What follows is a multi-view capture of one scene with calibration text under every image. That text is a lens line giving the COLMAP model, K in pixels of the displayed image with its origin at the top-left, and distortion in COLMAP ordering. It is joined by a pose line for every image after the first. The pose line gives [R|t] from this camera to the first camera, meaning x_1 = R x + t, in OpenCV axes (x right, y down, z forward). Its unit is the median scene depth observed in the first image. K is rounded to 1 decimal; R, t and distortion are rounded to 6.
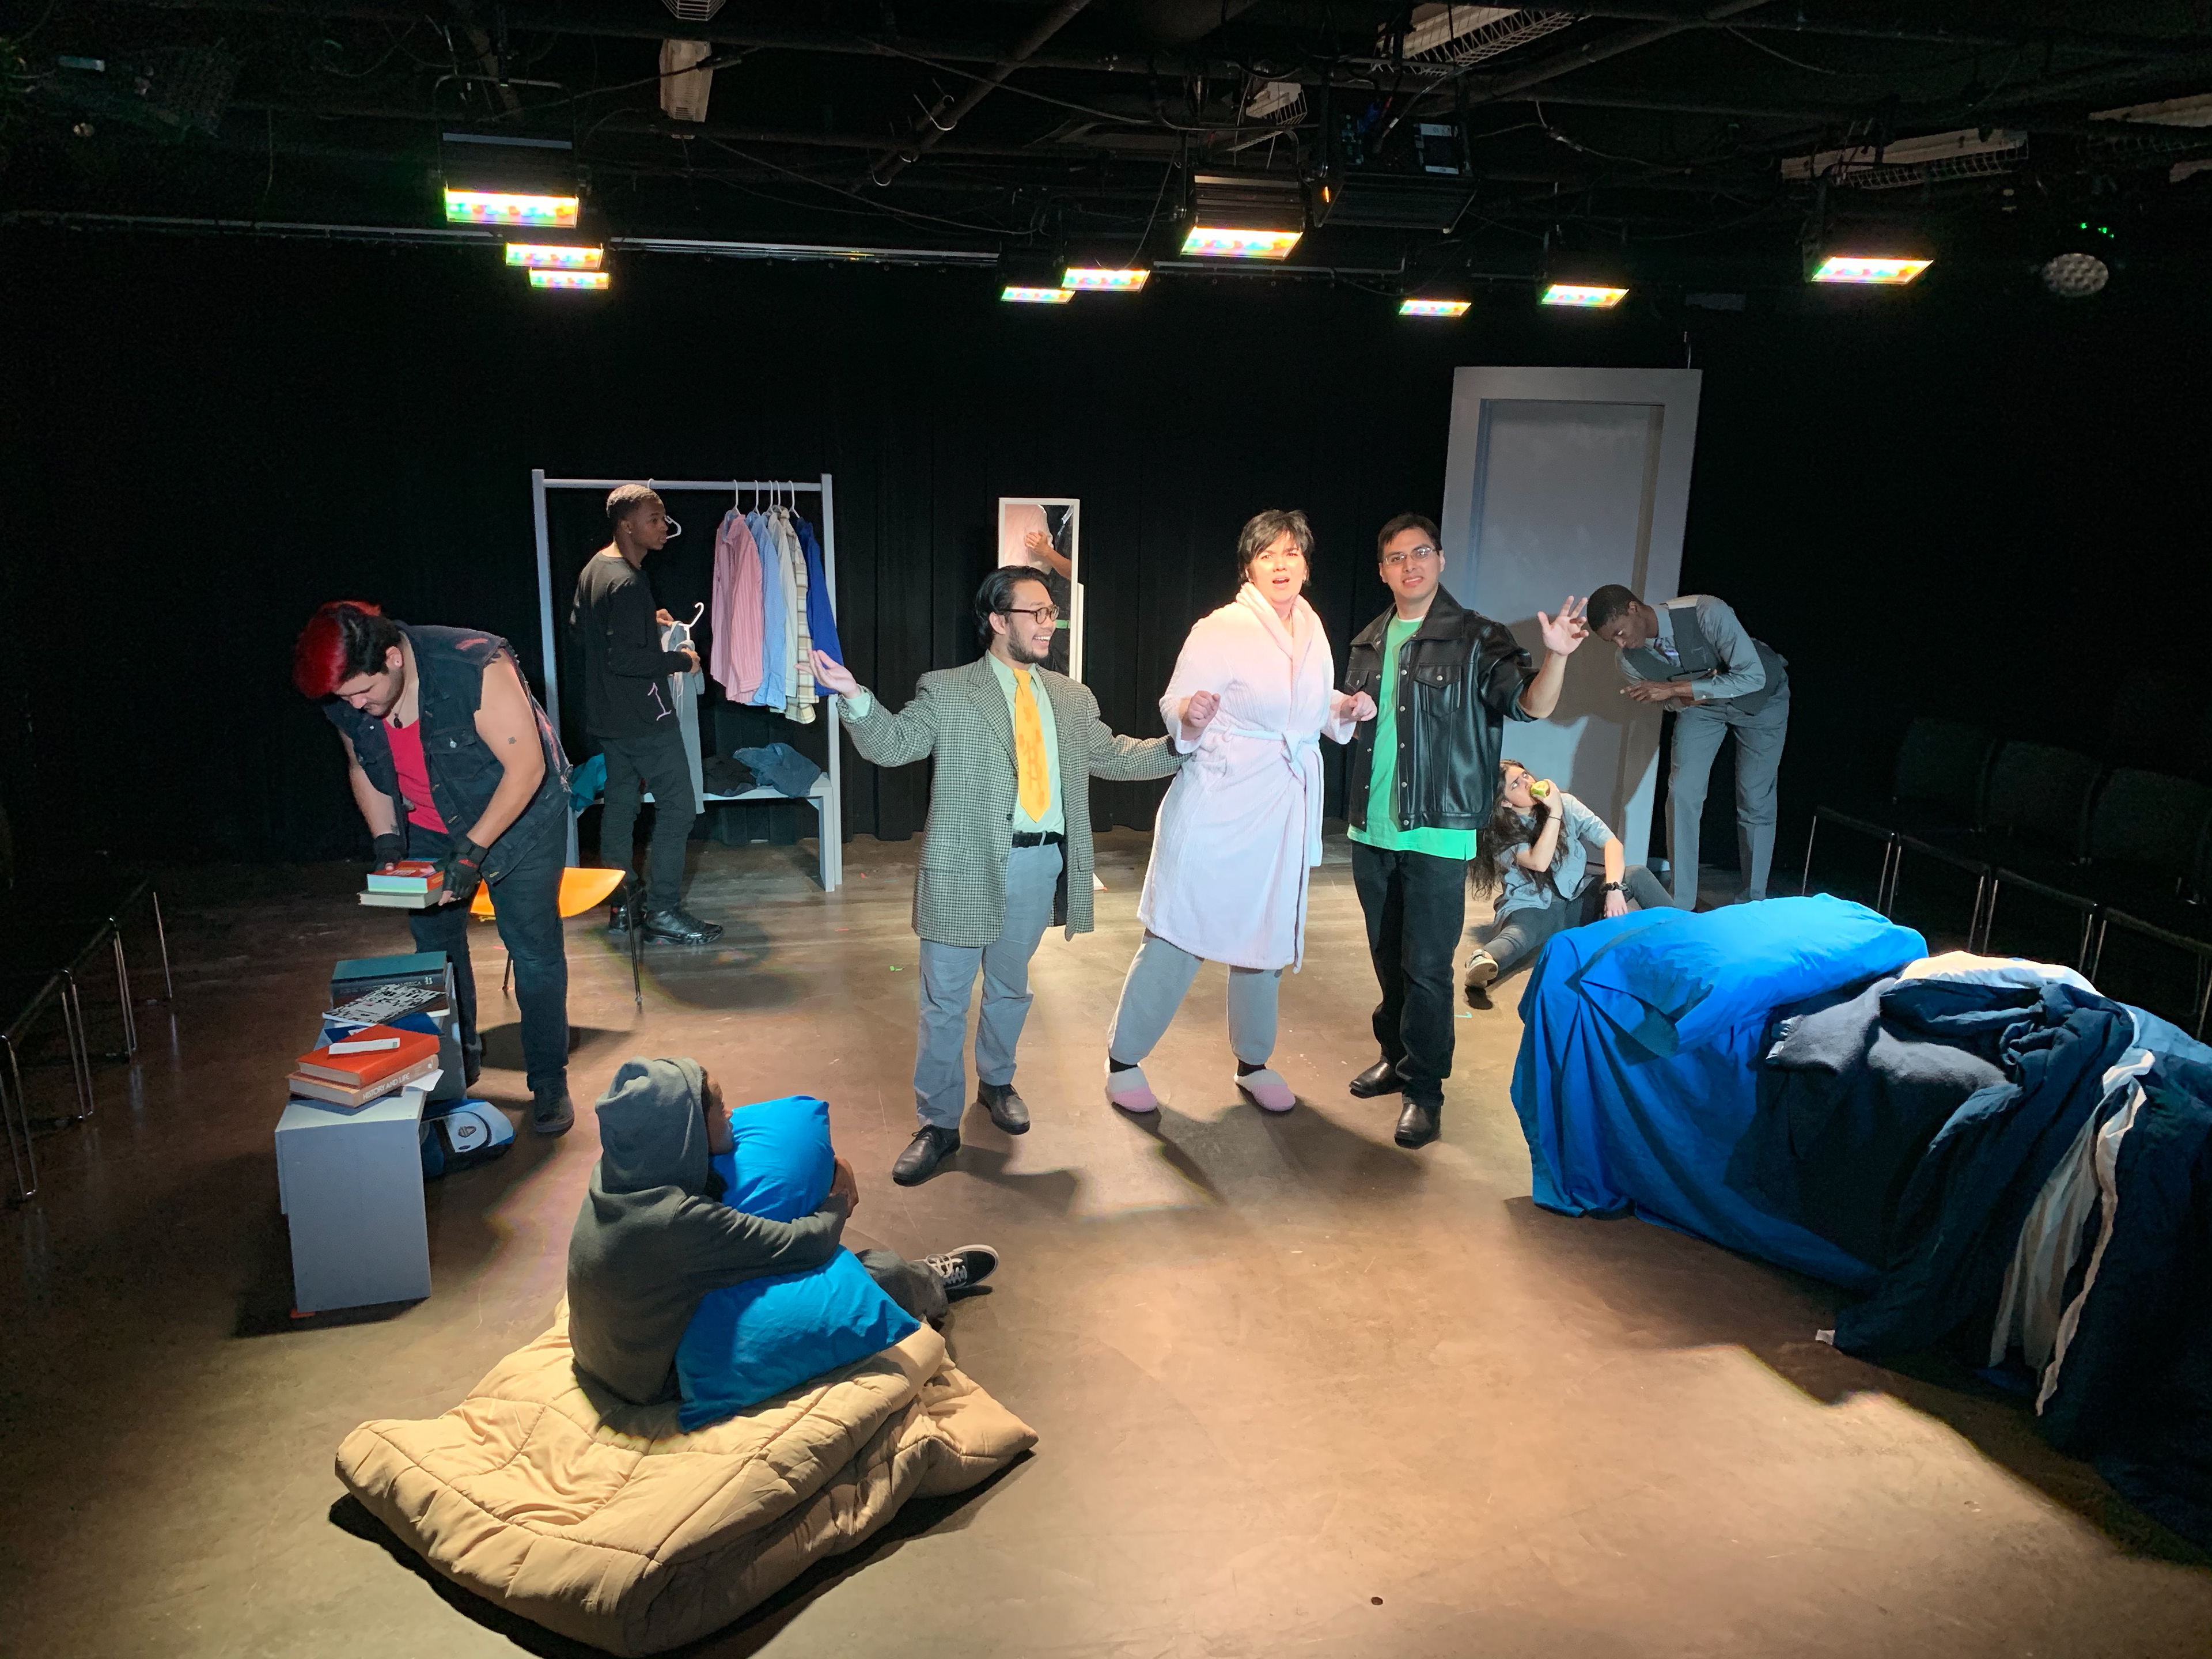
lens RADIAL K [[1690.4, 0, 1109.2], [0, 1690.4, 829.8], [0, 0, 1]] dist [0.005637, -0.002647]
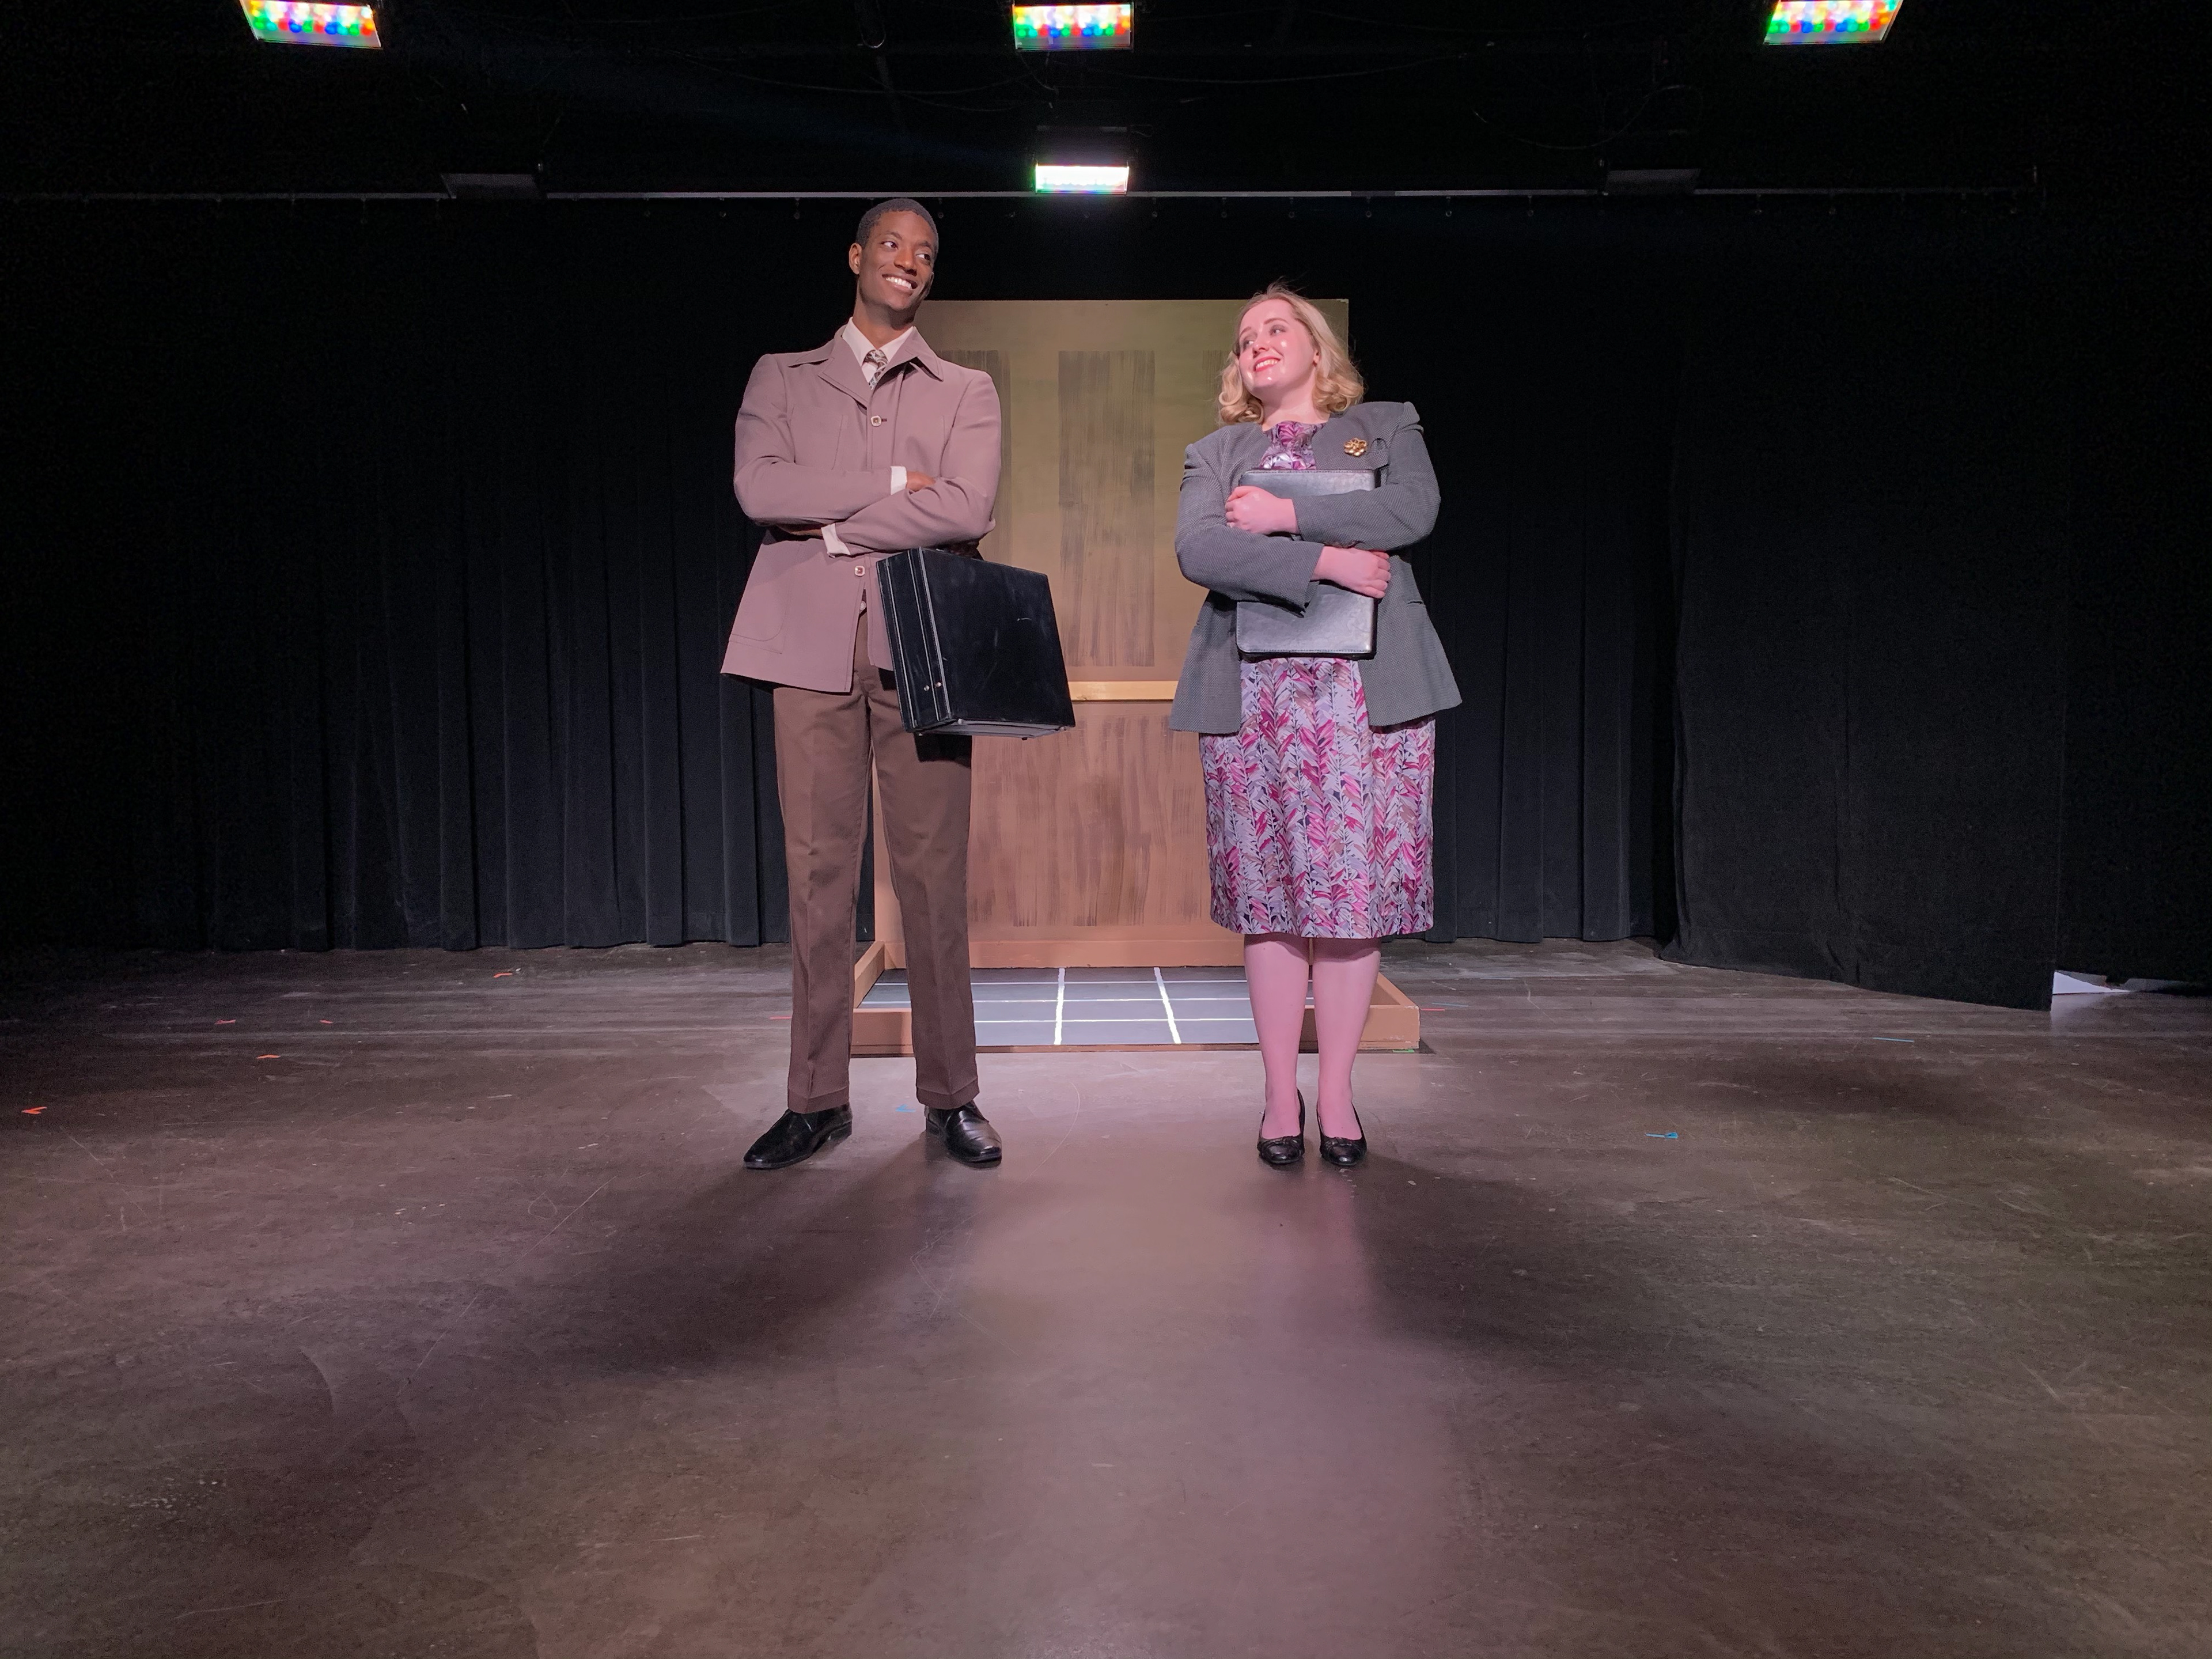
lens RADIAL K [[1692.2, 0, 1113.0], [0, 1692.2, 828.2], [0, 0, 1]] dist [0.007414, -0.007394]
pose [[0.973323, -0.011001, -0.229177, 0.144488], [-0.030382, 0.983874, -0.176262, 0.103325], [0.227421, 0.178523, 0.957293, 0.339606]]
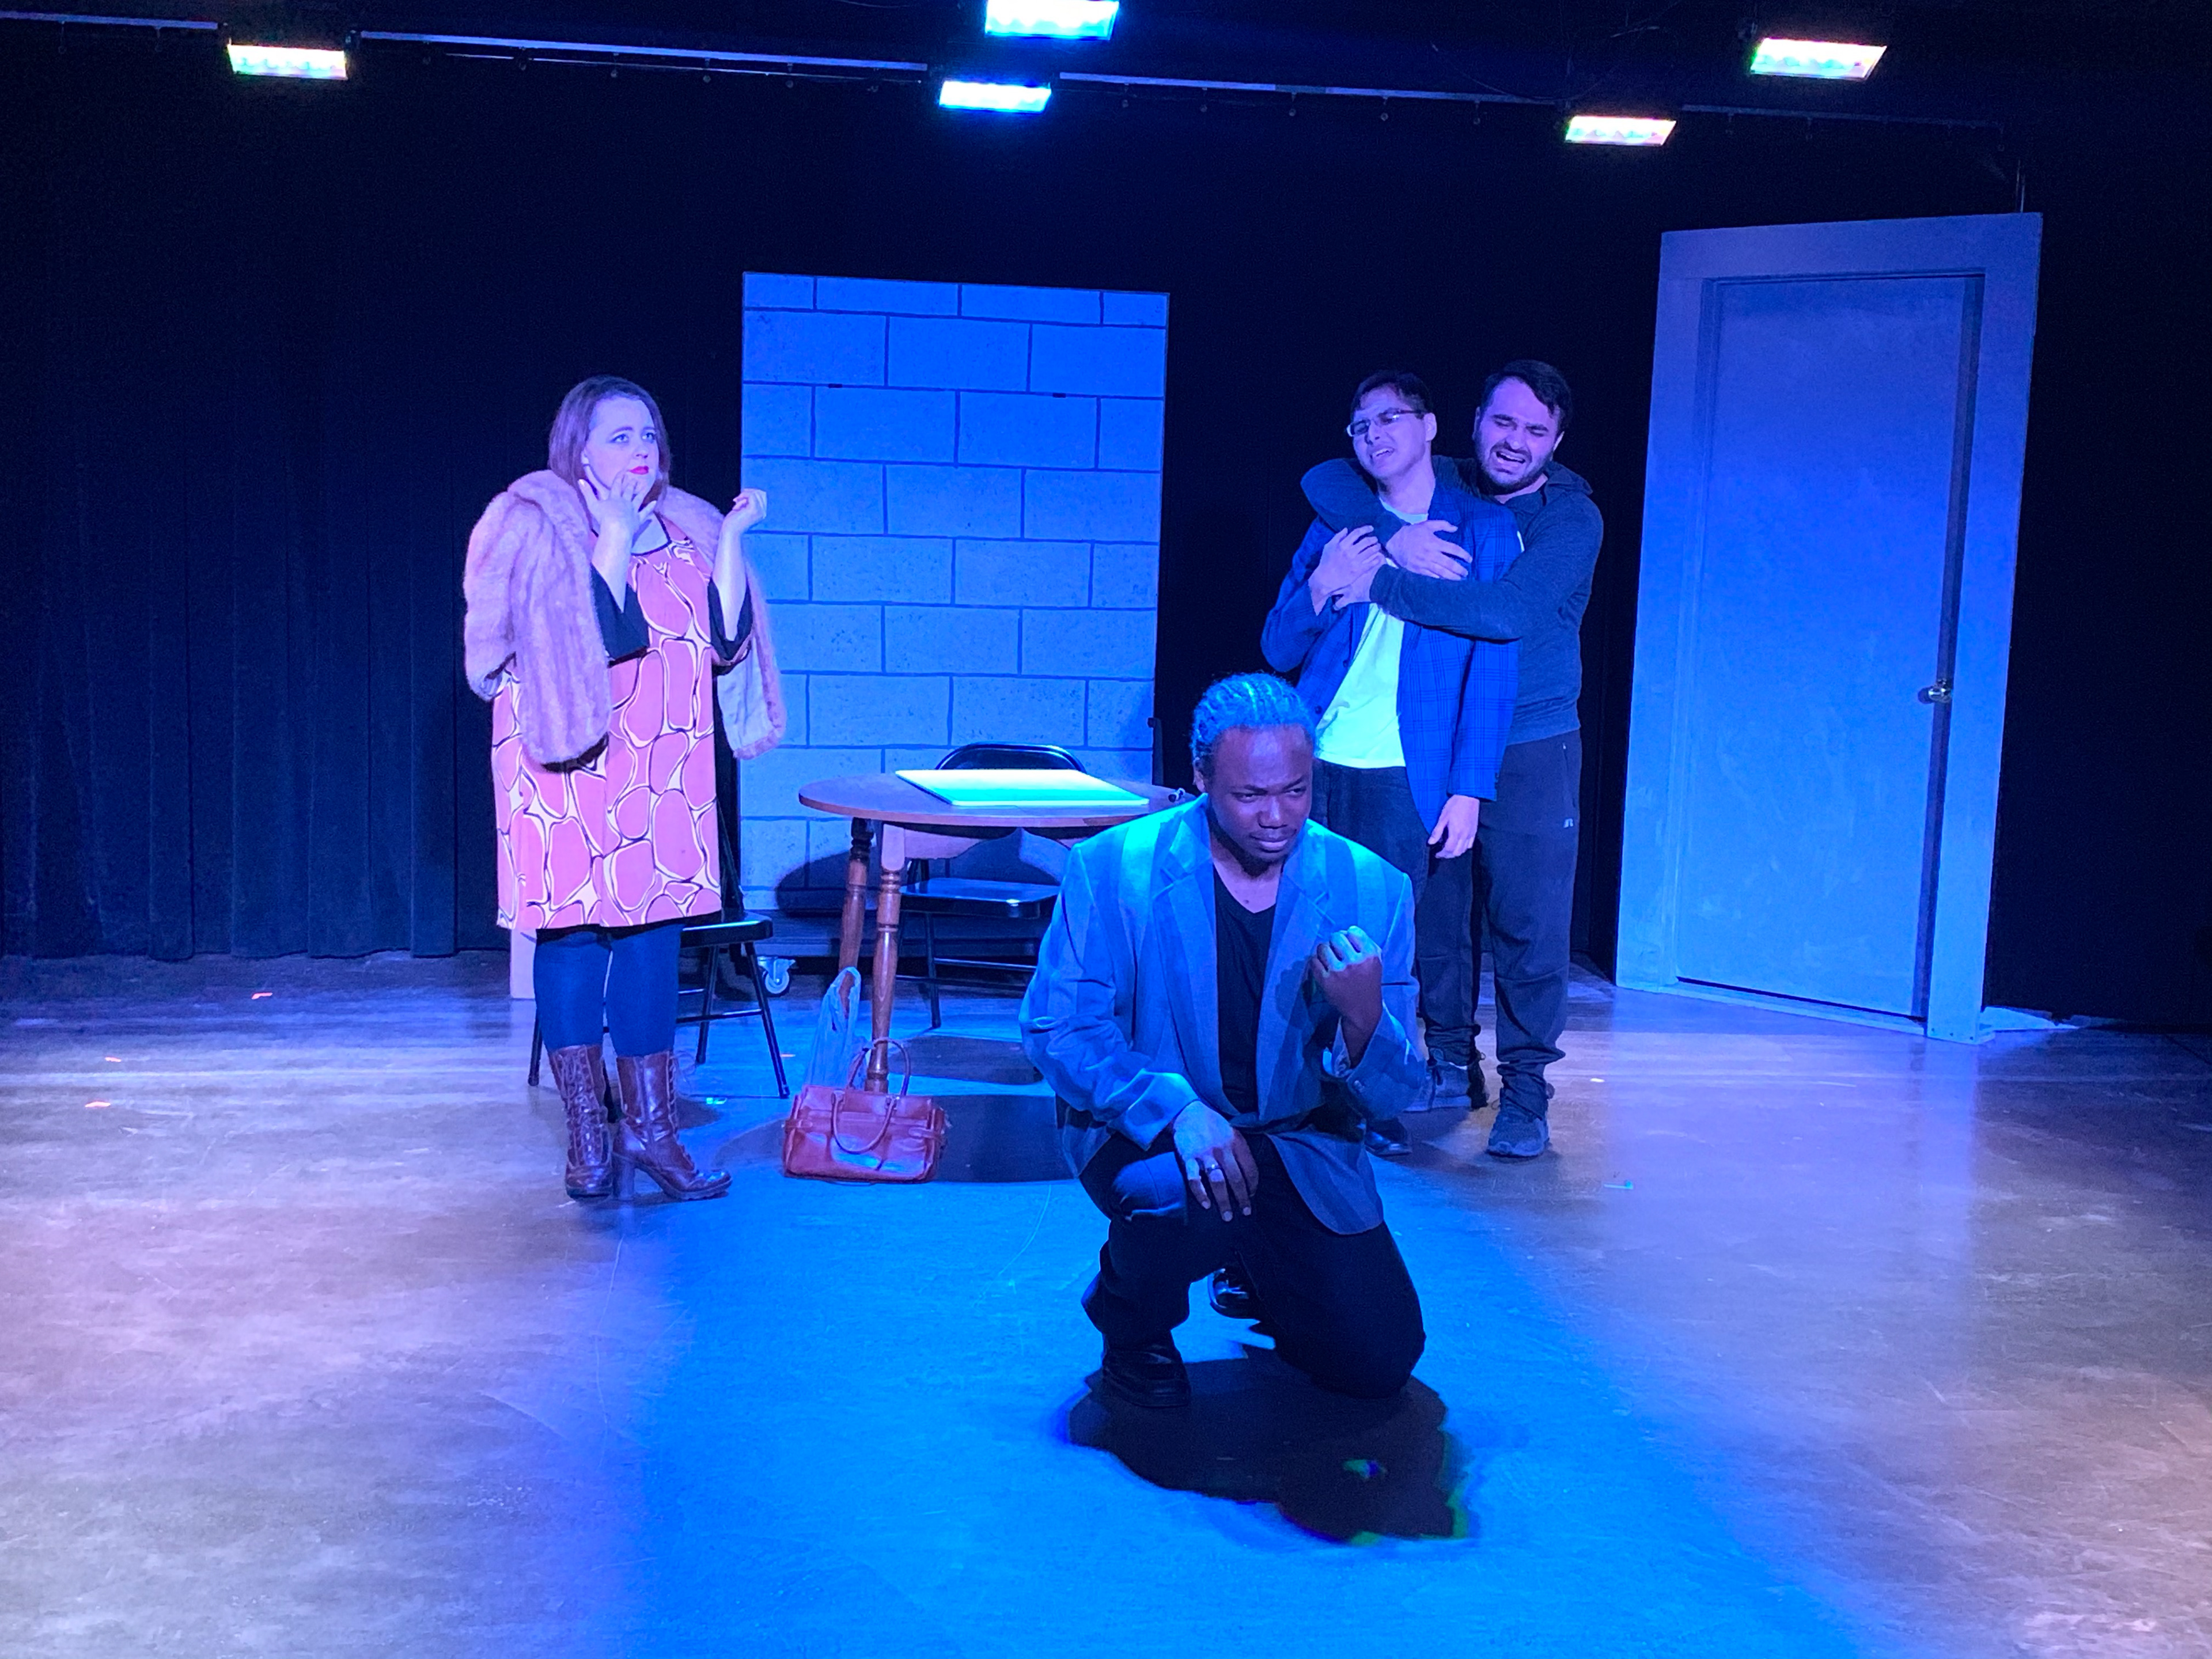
lens RADIAL K [[2549.8, 0, 1118.4], [0, 2549.8, 826.0], [0, 0, 1]] dist [0.154052, -0.494085]
pose [[0.996871, 0.016462, -0.077306, 0.090074], [-0.026481, 0.991104, -0.130429, 0.096476], [0.074471, 0.132068, 0.988439, 0.052394]]
